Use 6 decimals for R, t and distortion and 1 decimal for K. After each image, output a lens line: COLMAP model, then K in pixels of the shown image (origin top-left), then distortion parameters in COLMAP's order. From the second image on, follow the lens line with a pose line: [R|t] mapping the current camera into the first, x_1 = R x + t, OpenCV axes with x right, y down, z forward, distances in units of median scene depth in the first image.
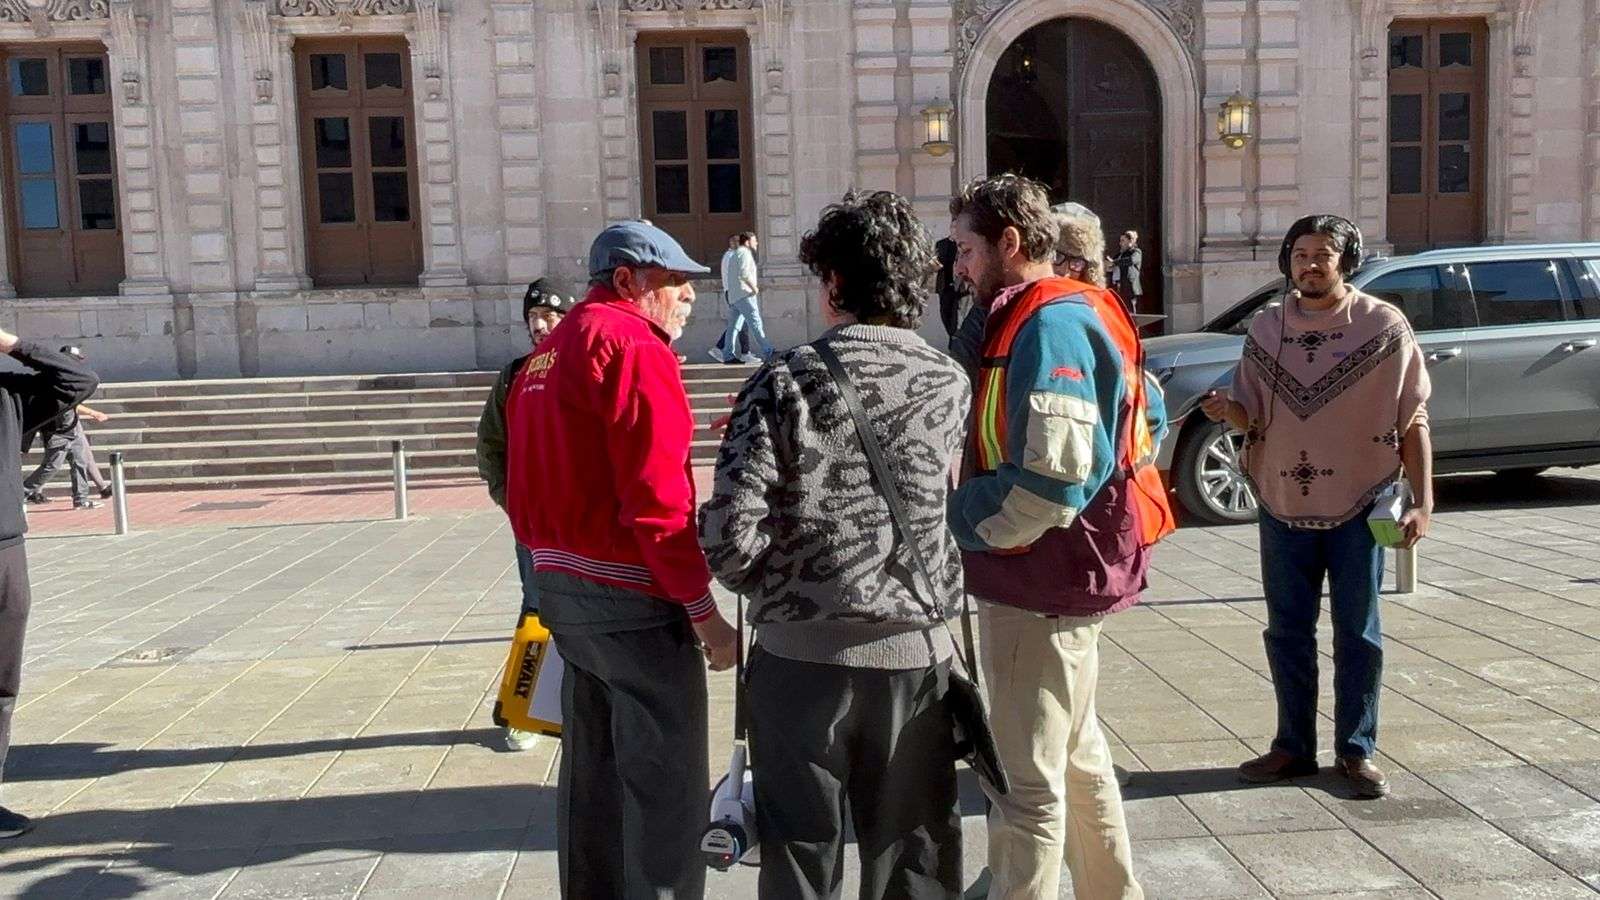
lens RADIAL K [[1261.9, 0, 800.5], [0, 1261.9, 448.8], [0, 0, 1]] dist [0.064376, -0.093053]
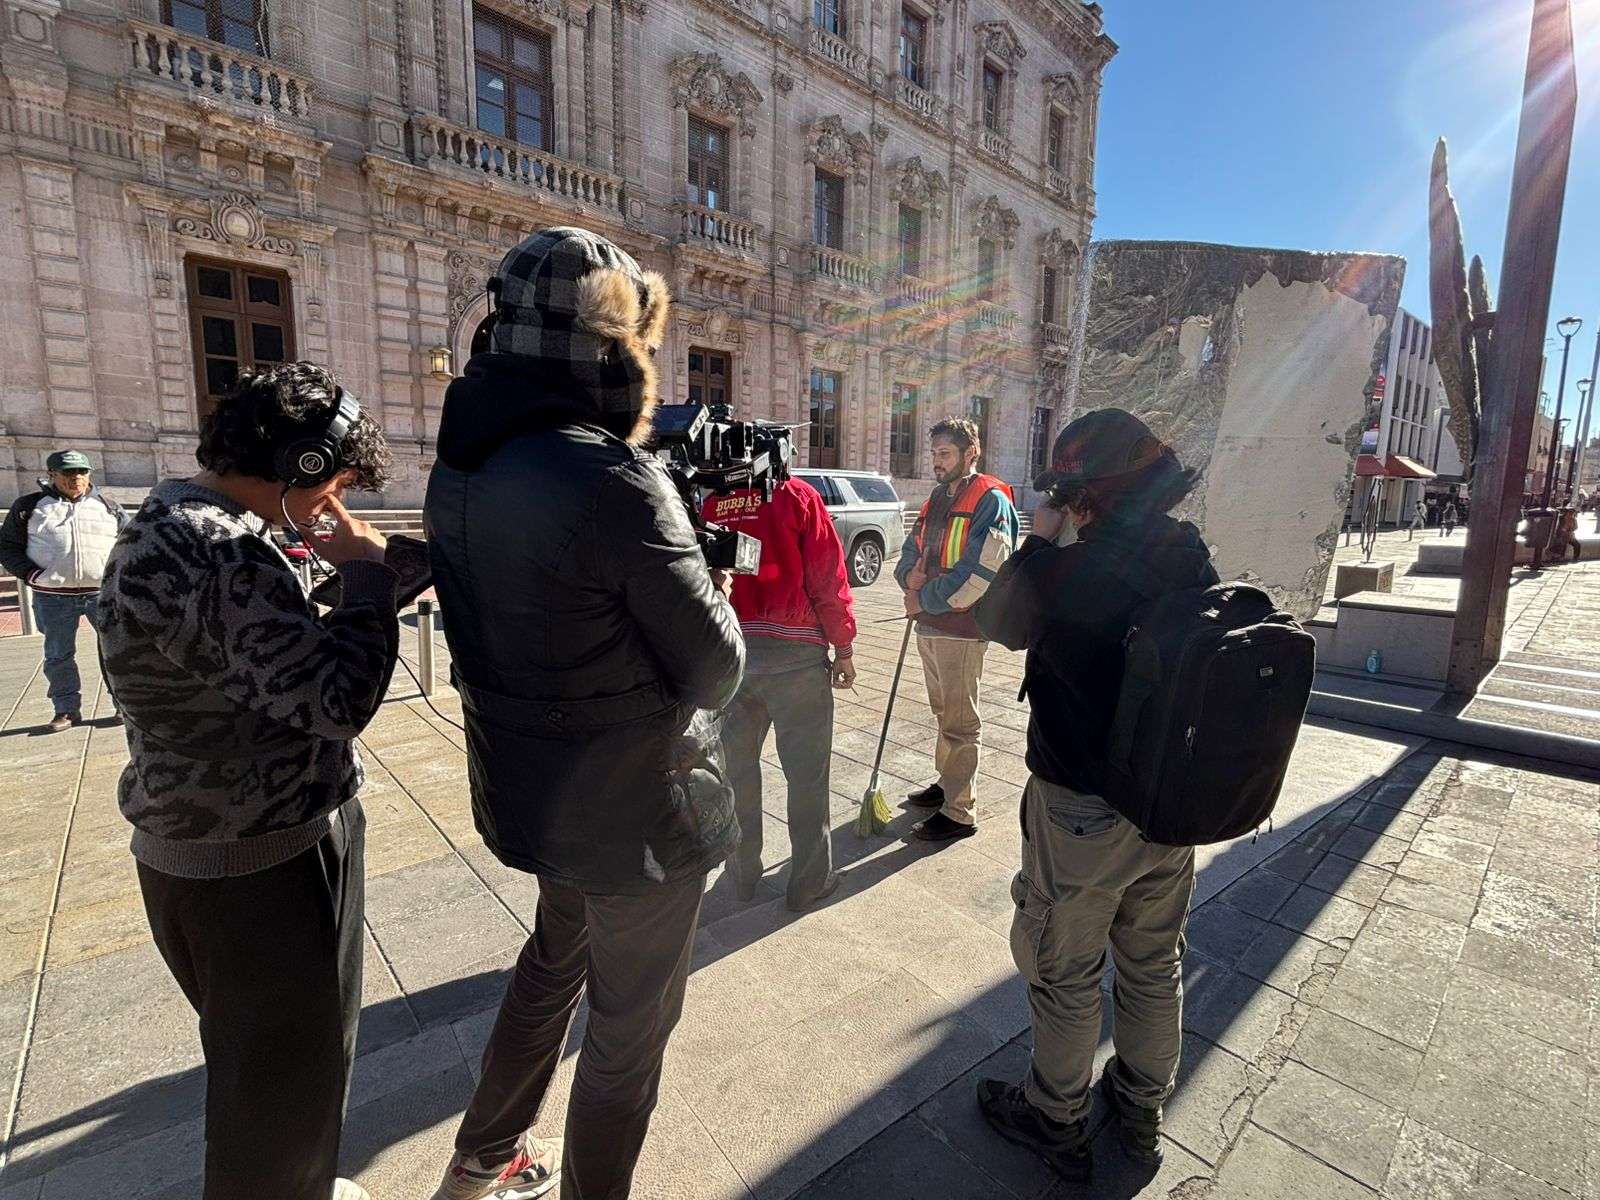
lens RADIAL K [[736.9, 0, 804.7], [0, 736.9, 595.9], [0, 0, 1]] dist [0.005084, -0.000937]
pose [[0.782680, -0.035546, 0.621408, -0.117546], [0.013967, 0.999120, 0.039560, 0.002029], [-0.622267, -0.022283, 0.782488, 0.007815]]
